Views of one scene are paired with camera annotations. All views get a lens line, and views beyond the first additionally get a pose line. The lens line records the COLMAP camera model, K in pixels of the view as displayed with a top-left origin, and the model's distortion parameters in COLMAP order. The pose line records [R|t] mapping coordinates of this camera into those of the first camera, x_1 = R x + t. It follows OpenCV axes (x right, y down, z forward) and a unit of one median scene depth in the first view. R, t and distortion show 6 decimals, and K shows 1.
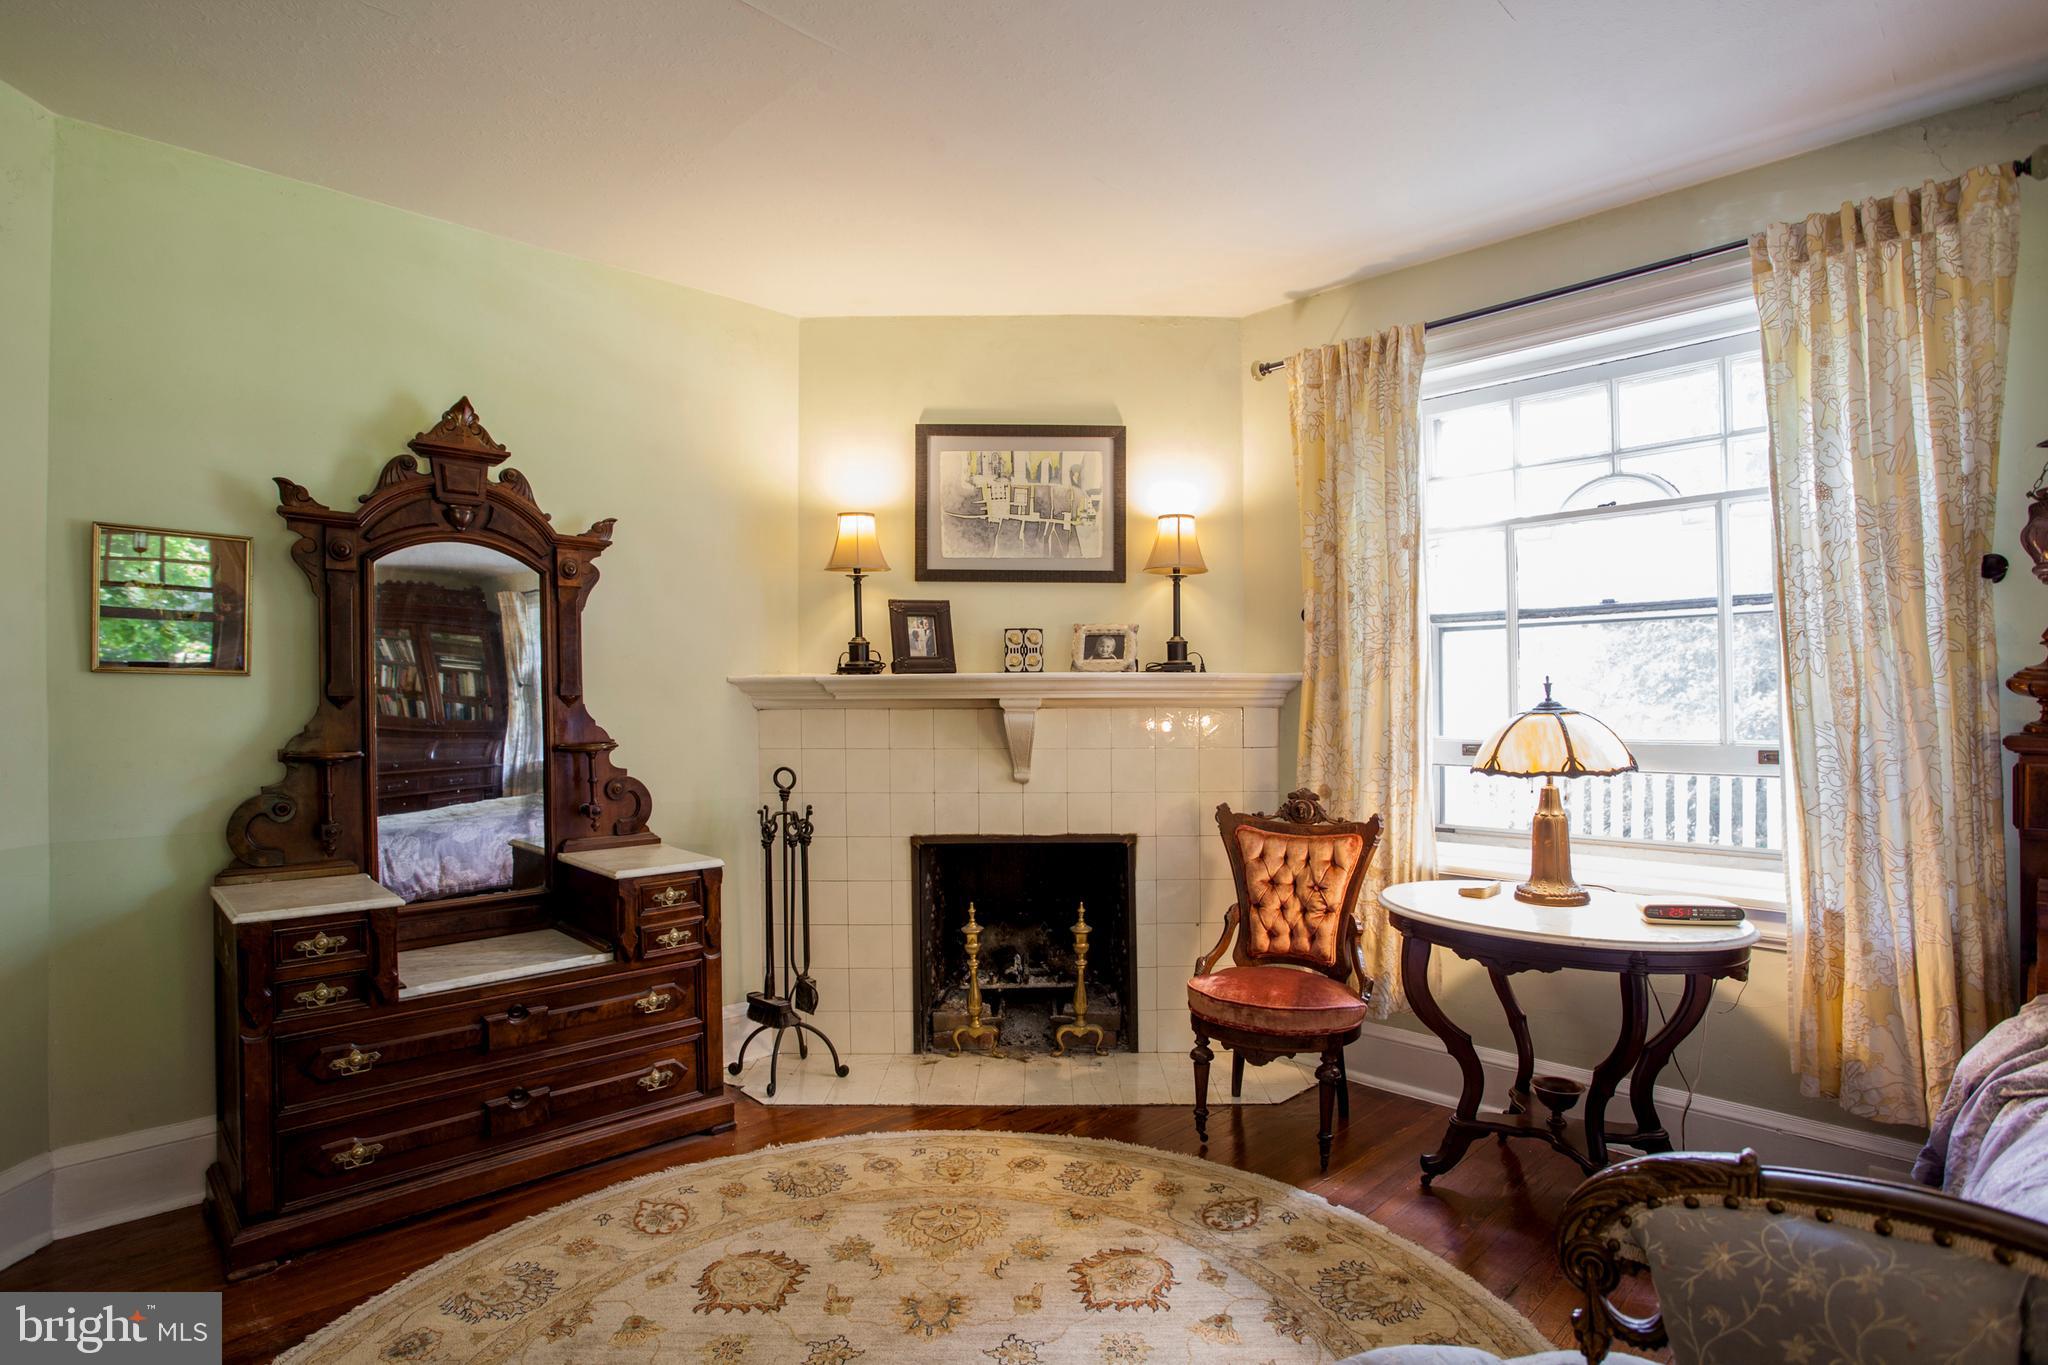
lens RADIAL K [[1040.0, 0, 1029.0], [0, 1040.0, 700.9], [0, 0, 1]] dist [-0.059821, 0.025517]
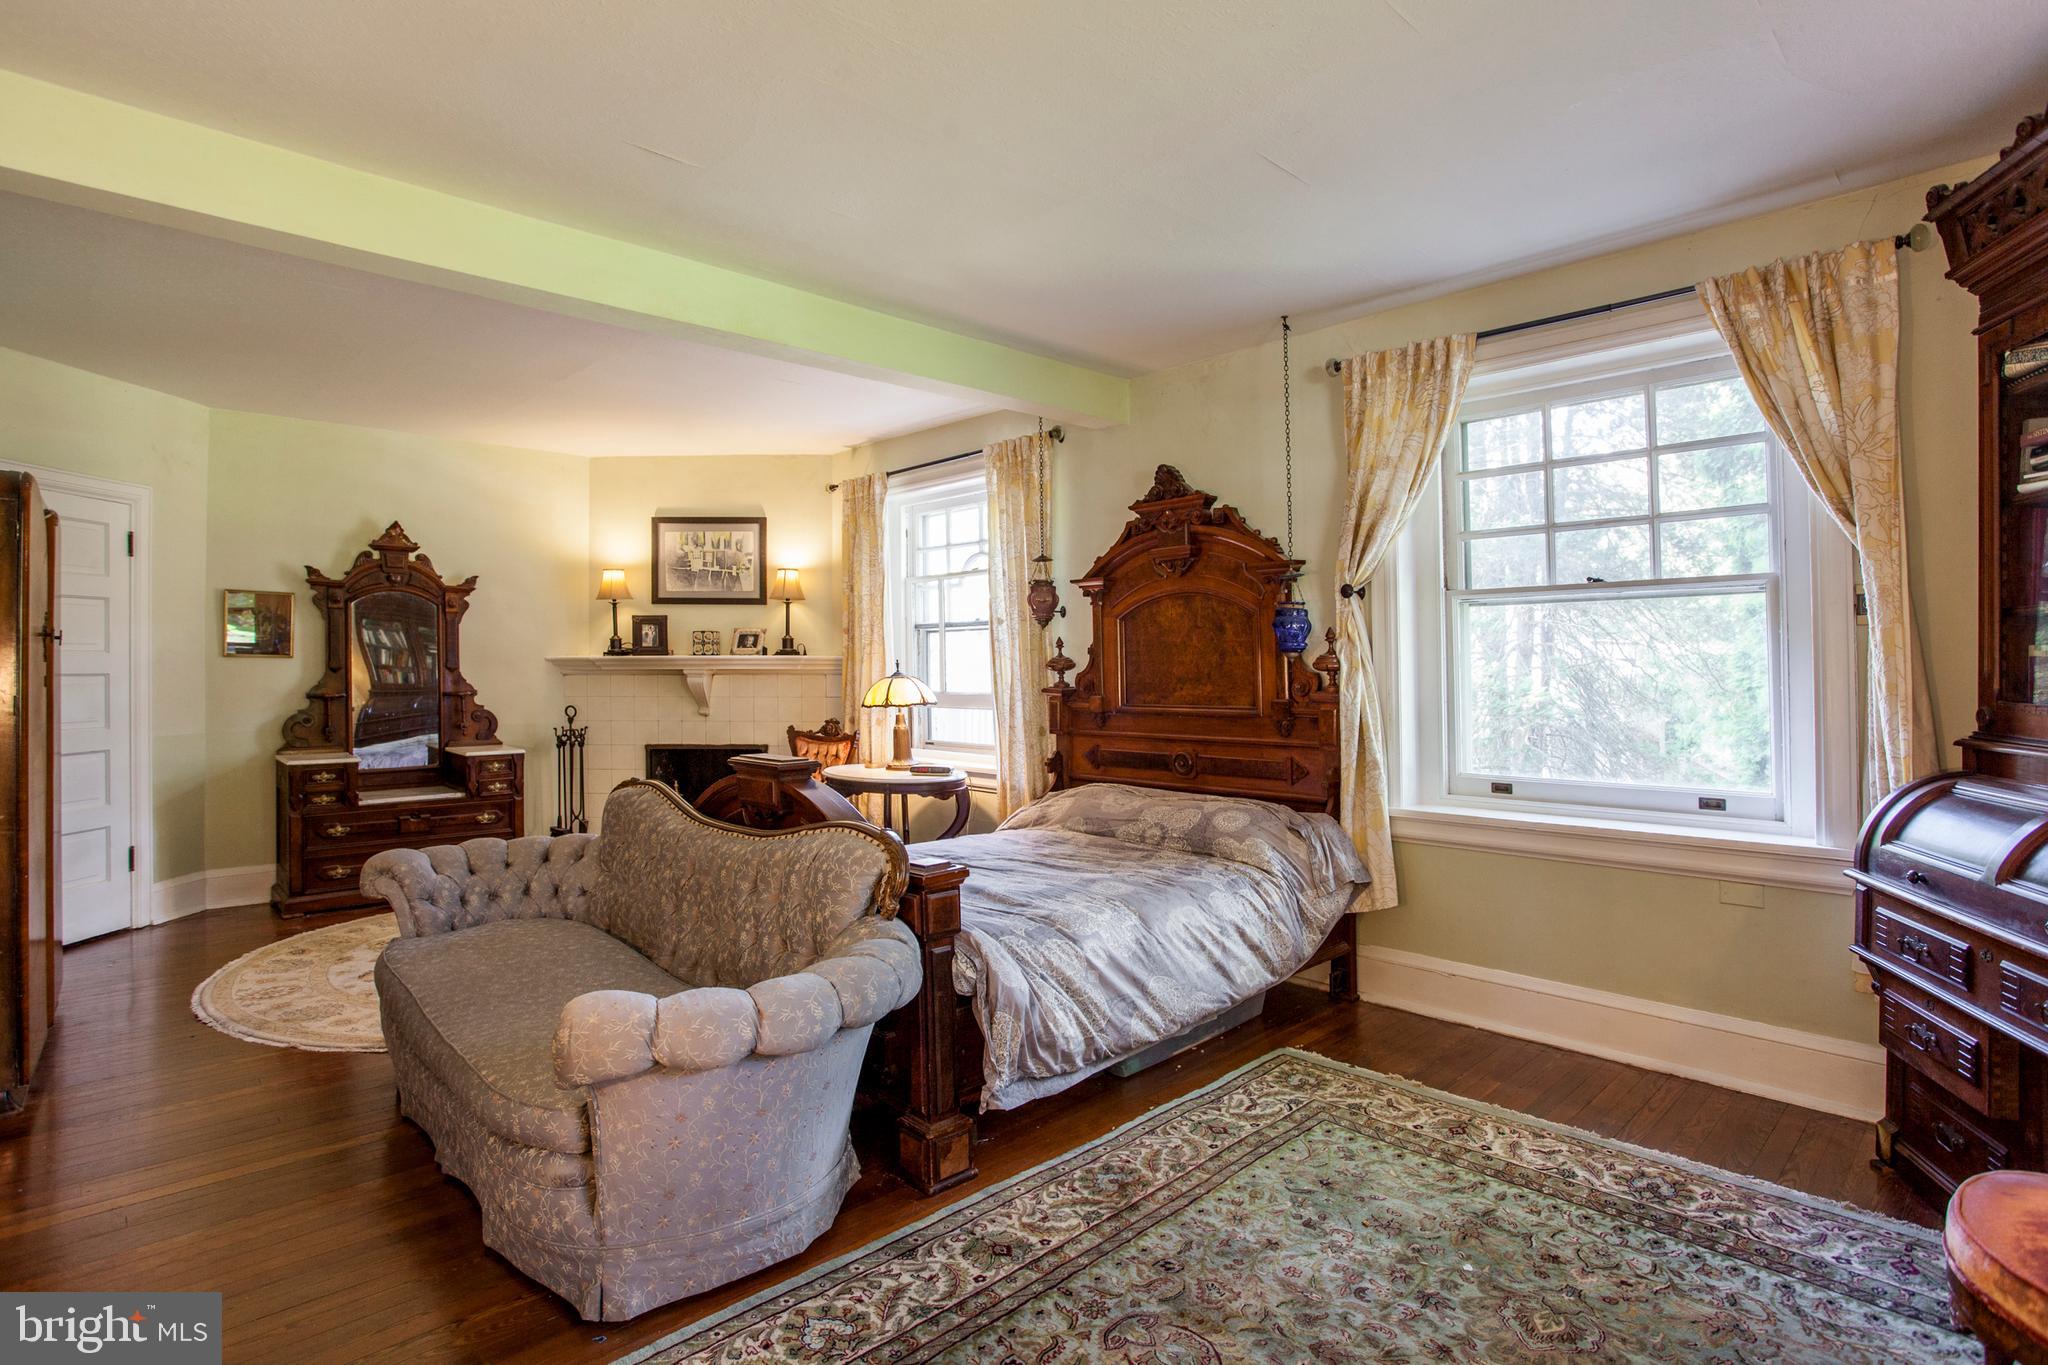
lens RADIAL K [[1040.0, 0, 1016.7], [0, 1040.0, 666.4], [0, 0, 1]] dist [-0.059821, 0.025517]
pose [[0.999597, 0.002650, -0.028259, 0.703074], [-0.002739, 0.999991, -0.003132, -0.003943], [0.028250, 0.003208, 0.999596, -0.945666]]
